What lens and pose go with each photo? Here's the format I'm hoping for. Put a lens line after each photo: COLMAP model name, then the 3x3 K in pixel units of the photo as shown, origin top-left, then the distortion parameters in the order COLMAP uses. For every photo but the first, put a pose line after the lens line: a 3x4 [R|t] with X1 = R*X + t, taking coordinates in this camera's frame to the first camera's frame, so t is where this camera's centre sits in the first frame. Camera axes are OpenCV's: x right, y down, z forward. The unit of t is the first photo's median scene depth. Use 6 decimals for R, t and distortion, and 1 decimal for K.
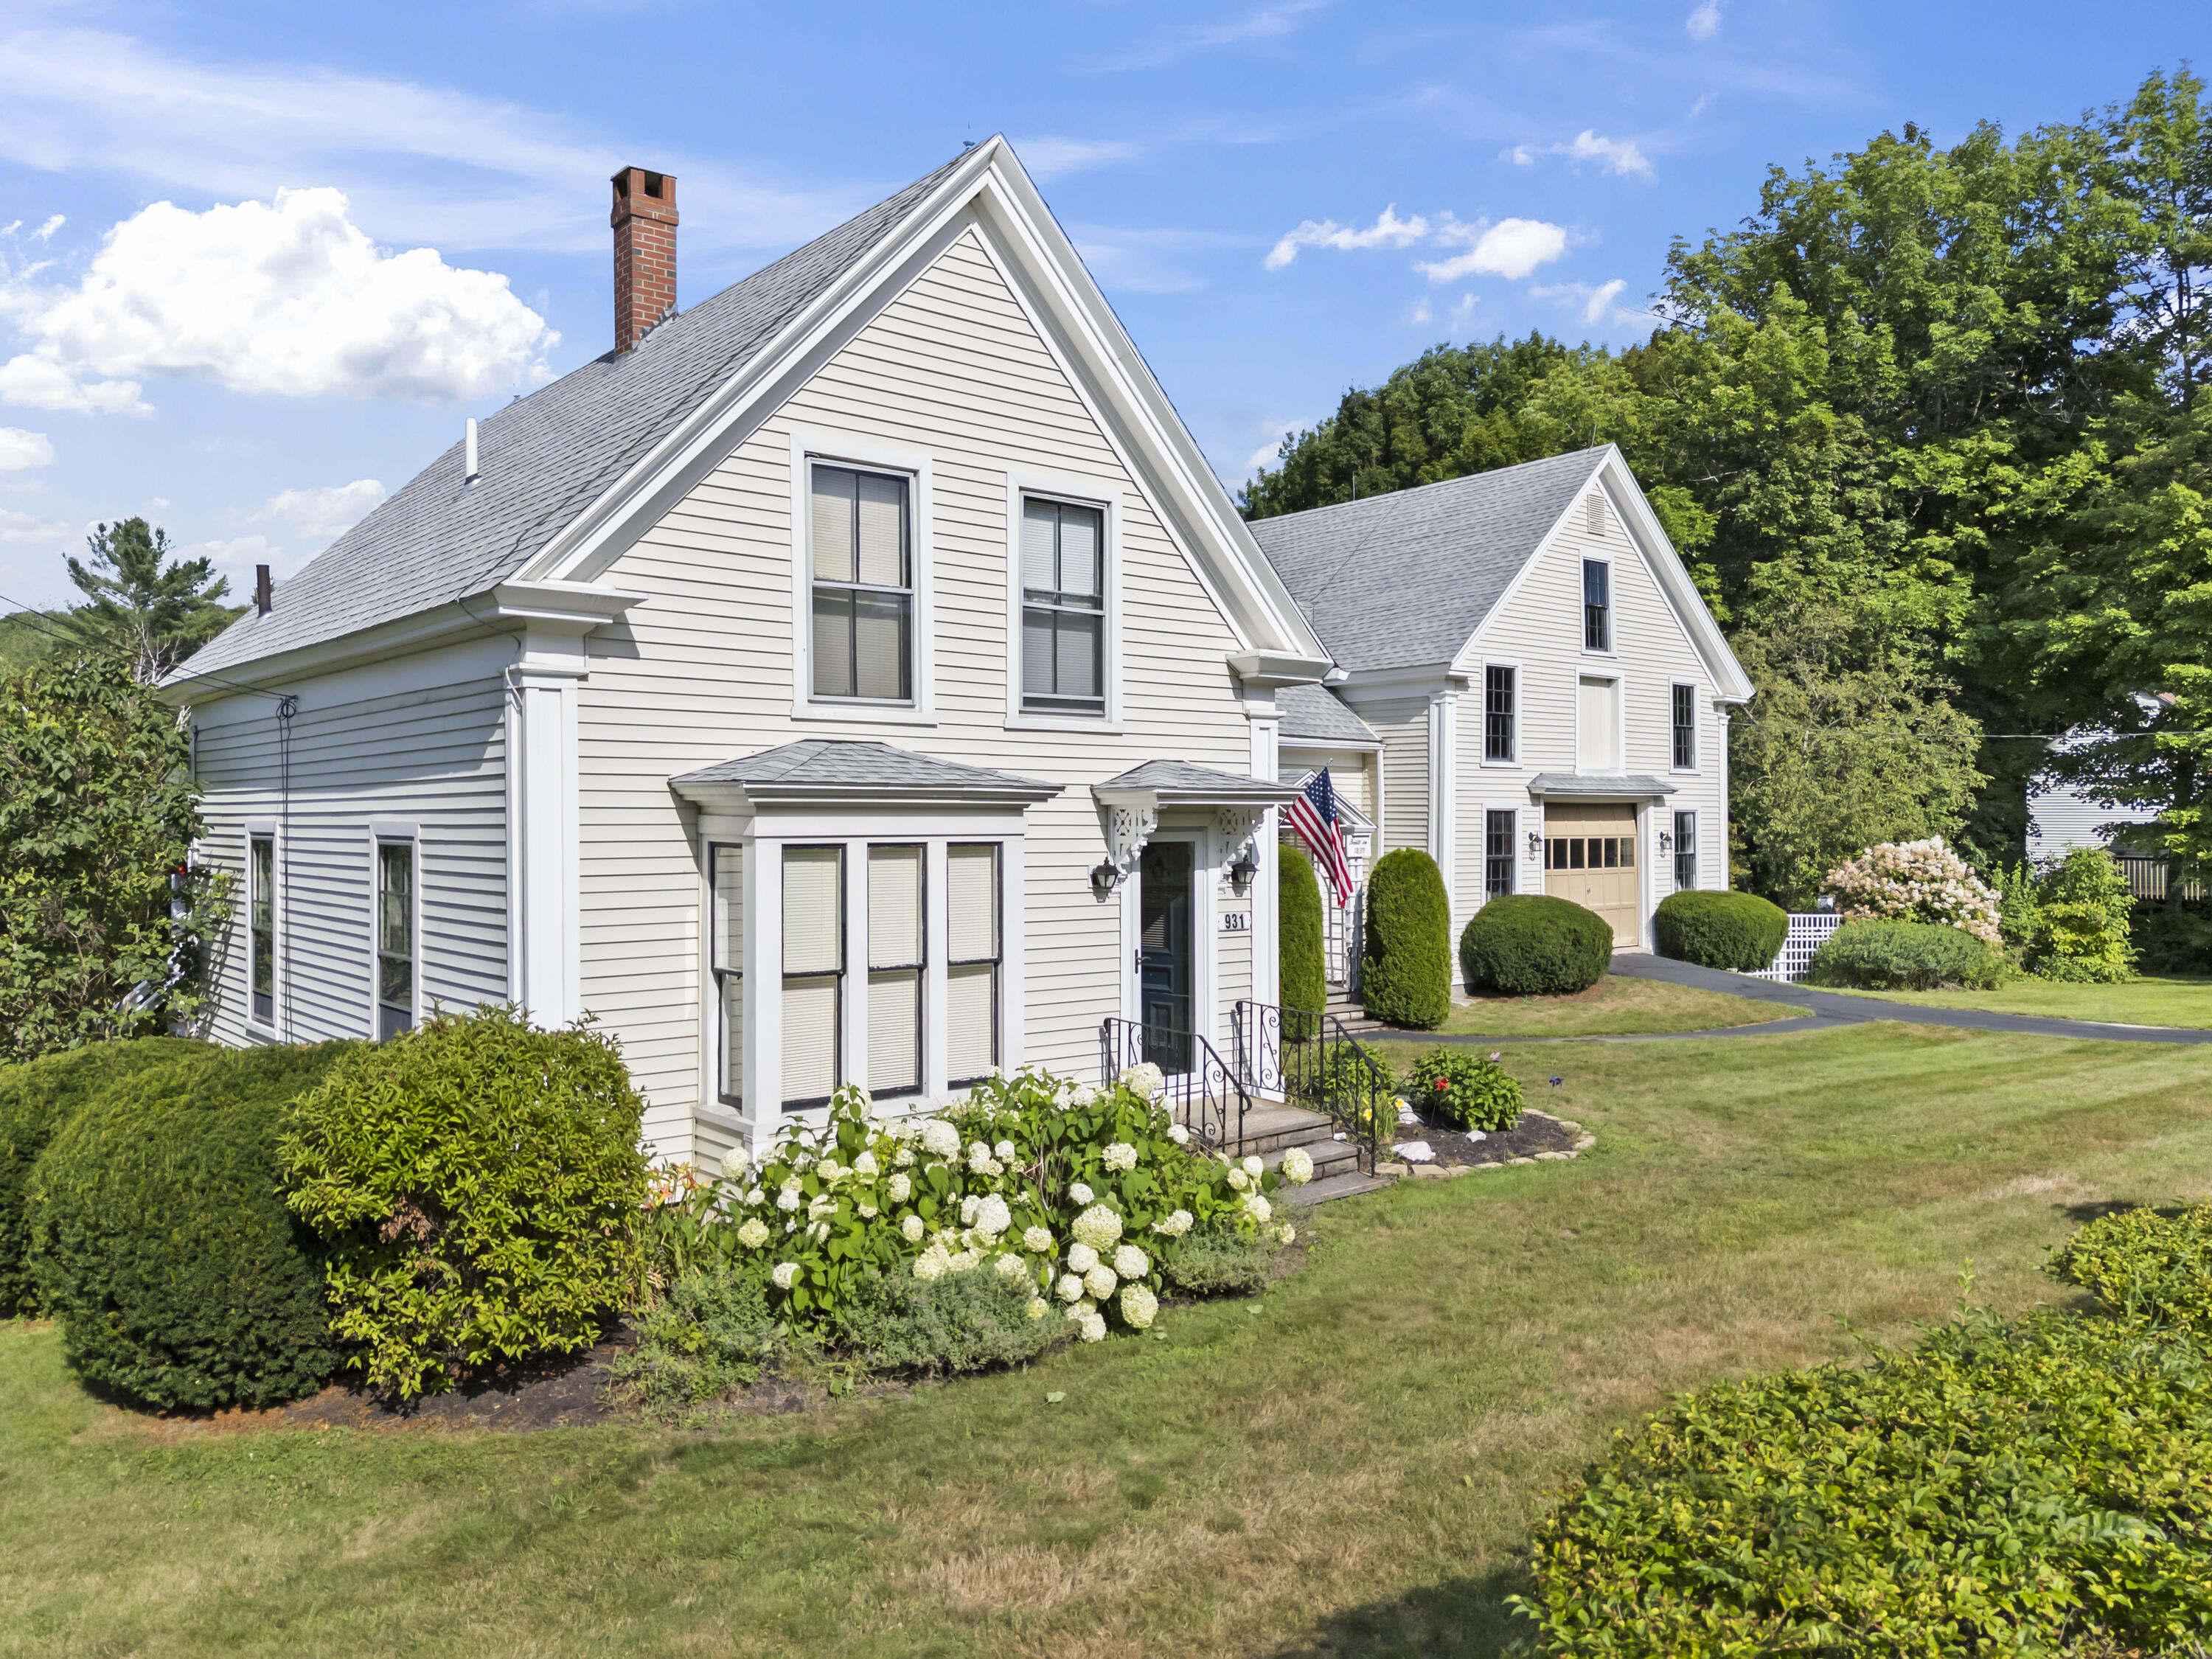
lens RADIAL K [[1629.8, 0, 1076.0], [0, 1629.8, 804.7], [0, 0, 1]] dist [0.063735, -0.054471]
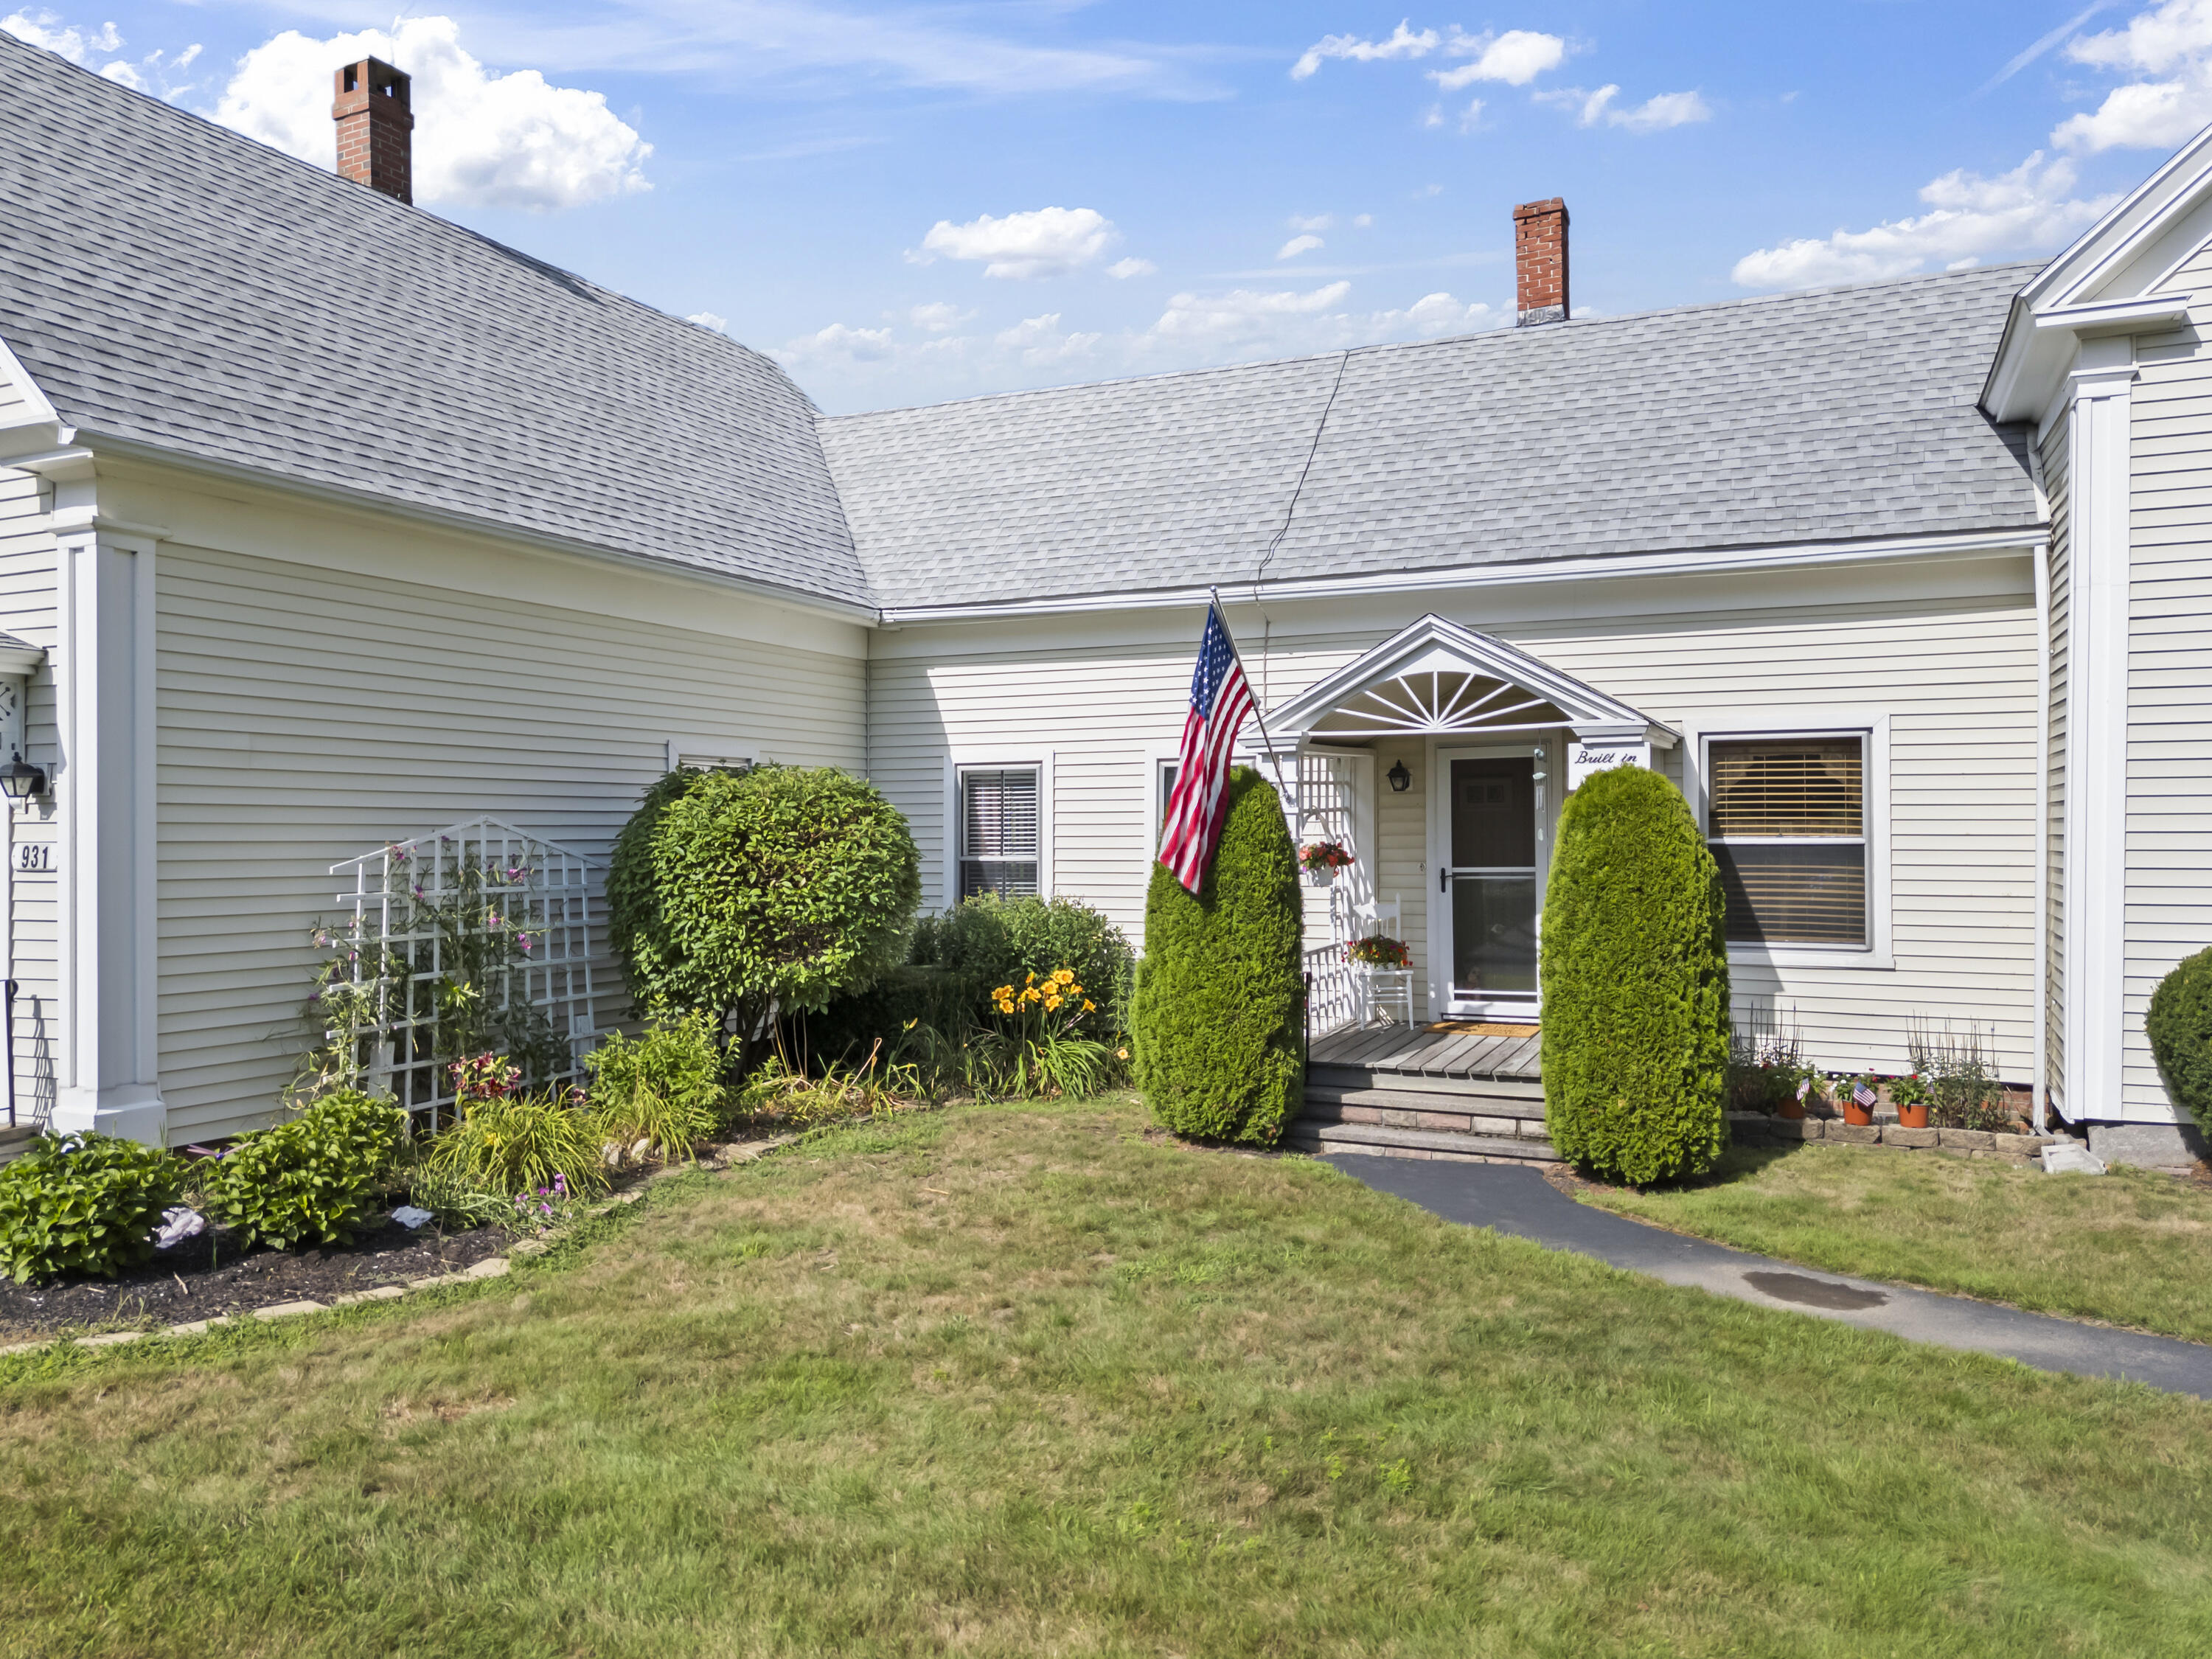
lens RADIAL K [[1629.8, 0, 1102.2], [0, 1629.8, 844.2], [0, 0, 1]] dist [0.063735, -0.054471]
pose [[0.424999, -0.004496, -0.905183, 0.466523], [0.015311, 0.999880, 0.002222, 0.038331], [0.905064, -0.014804, 0.425017, 0.594089]]
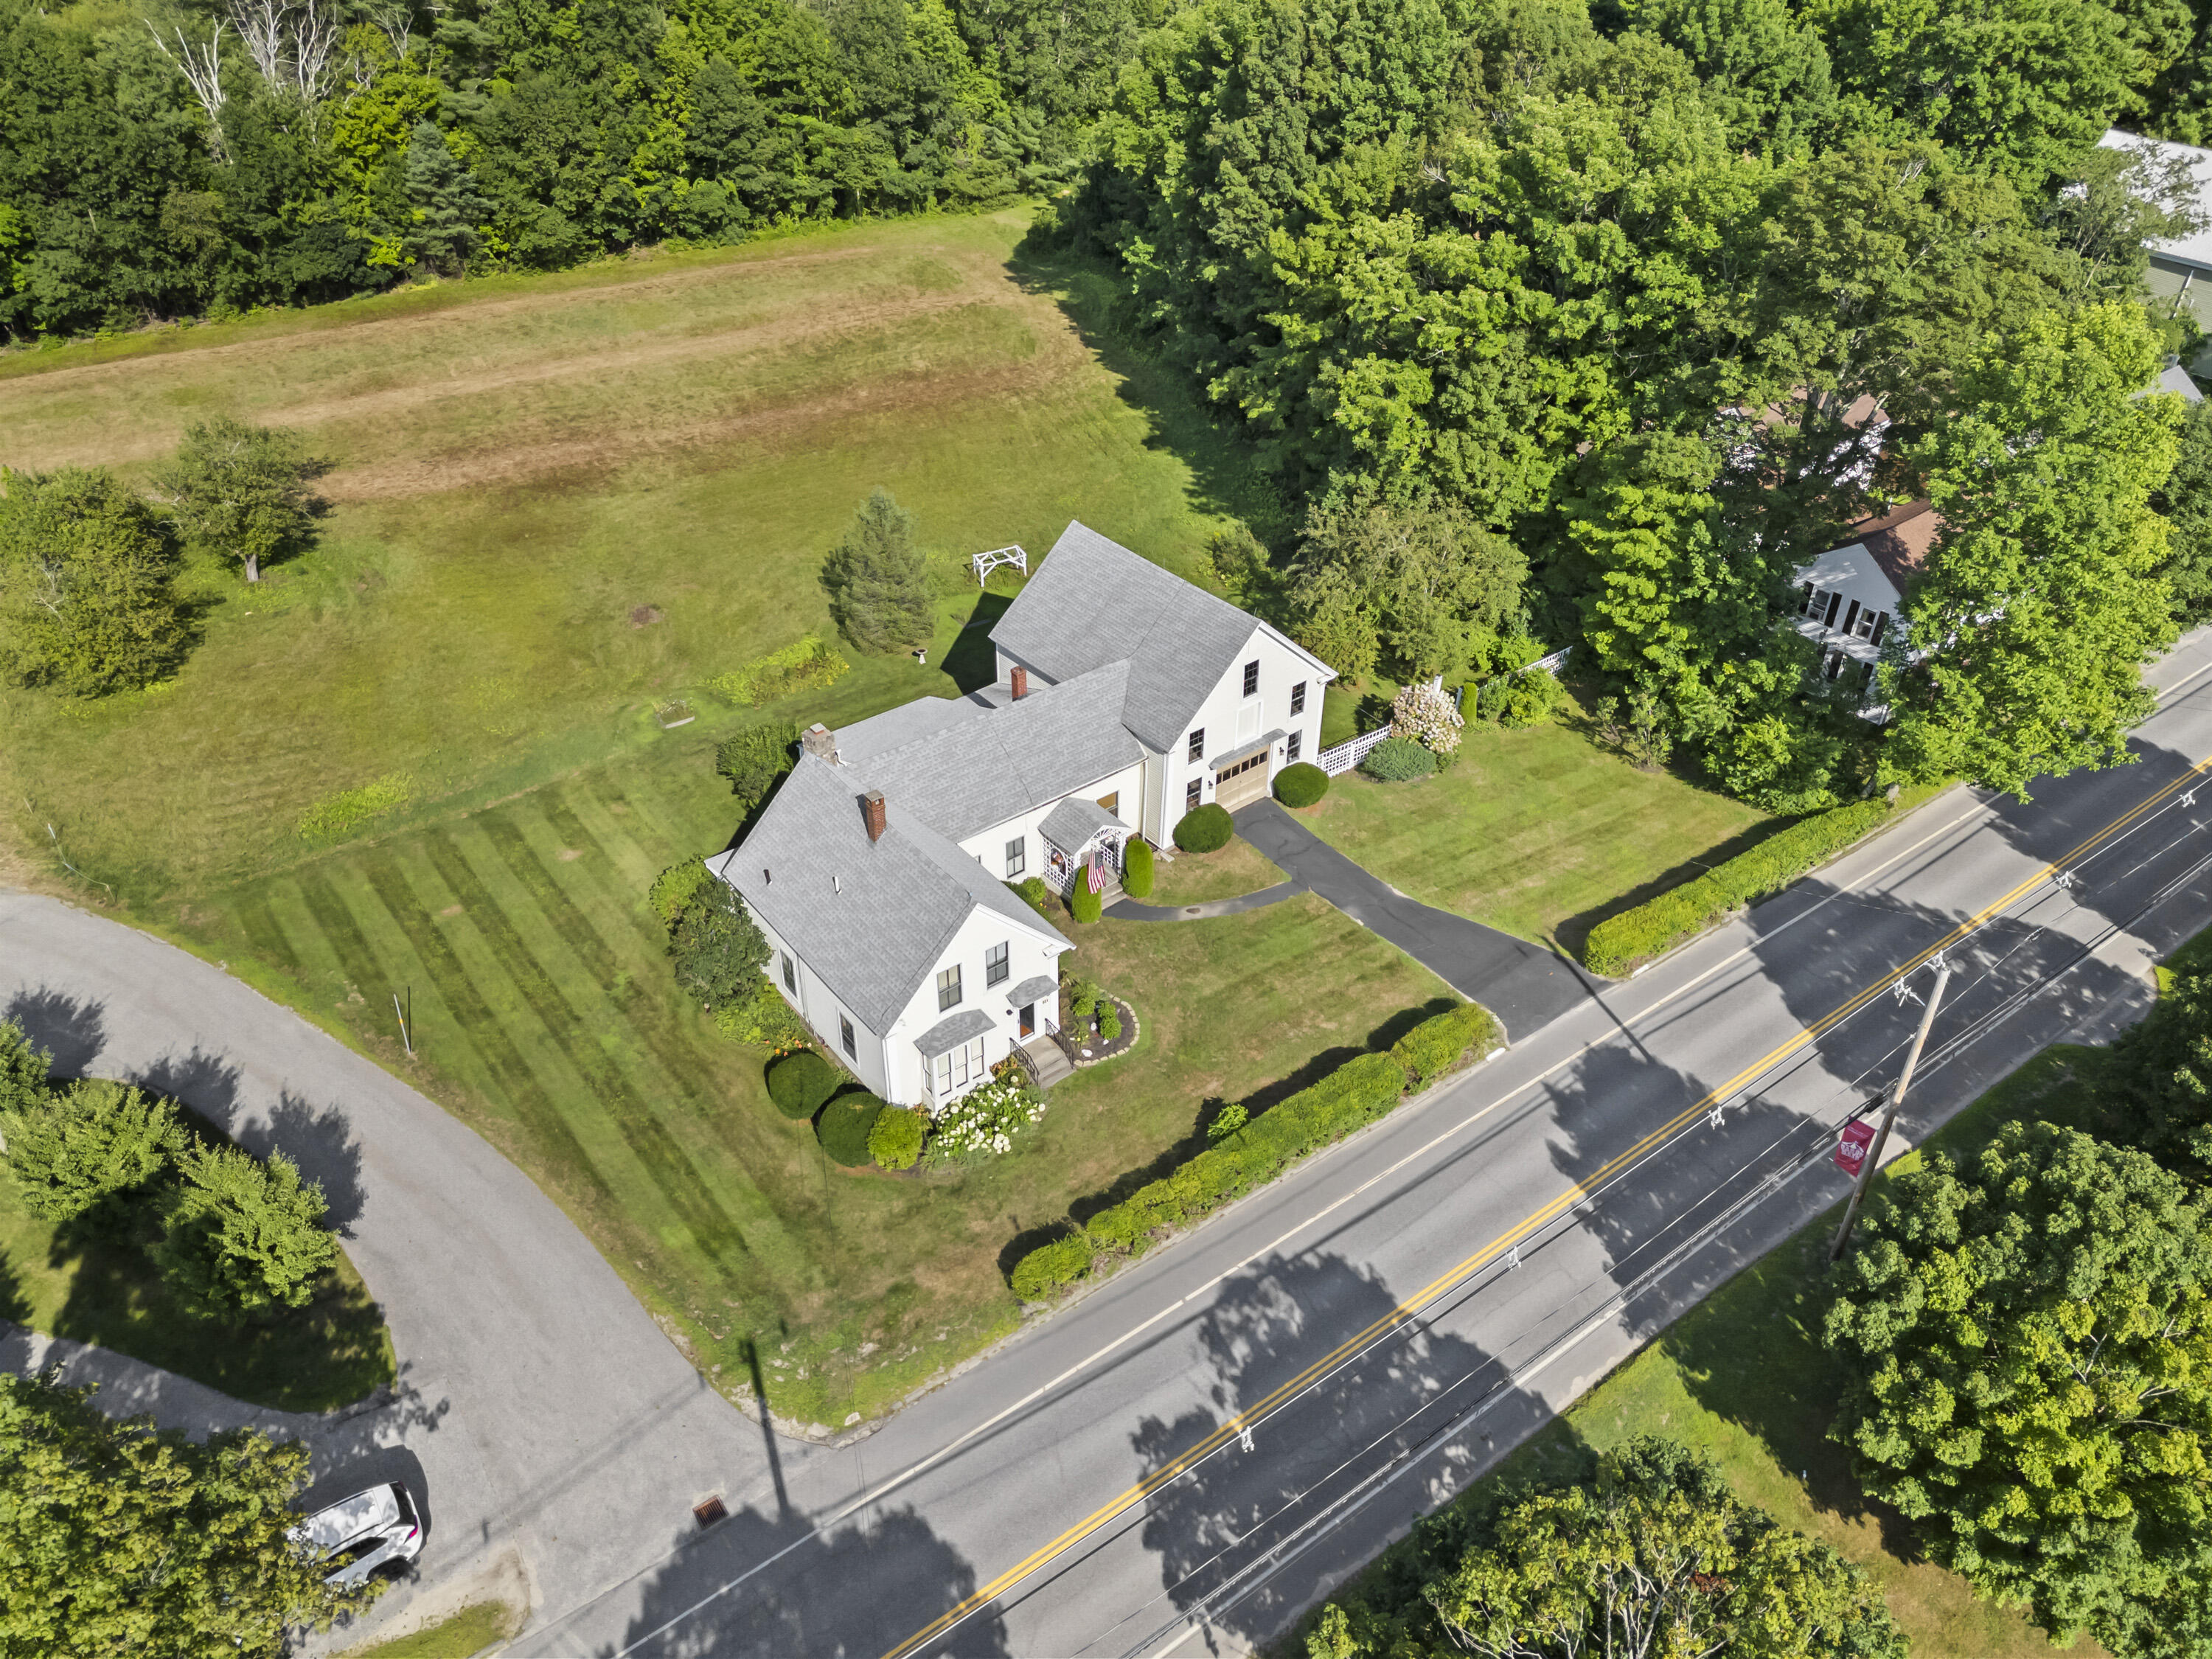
lens RADIAL K [[1629.8, 0, 1103.0], [0, 1629.8, 824.1], [0, 0, 1]] dist [0.063735, -0.054471]
pose [[0.999828, 0.015819, -0.009708, 0.144952], [-0.007099, 0.809243, 0.587431, -1.395537], [0.017149, -0.587261, 0.809216, -1.044820]]
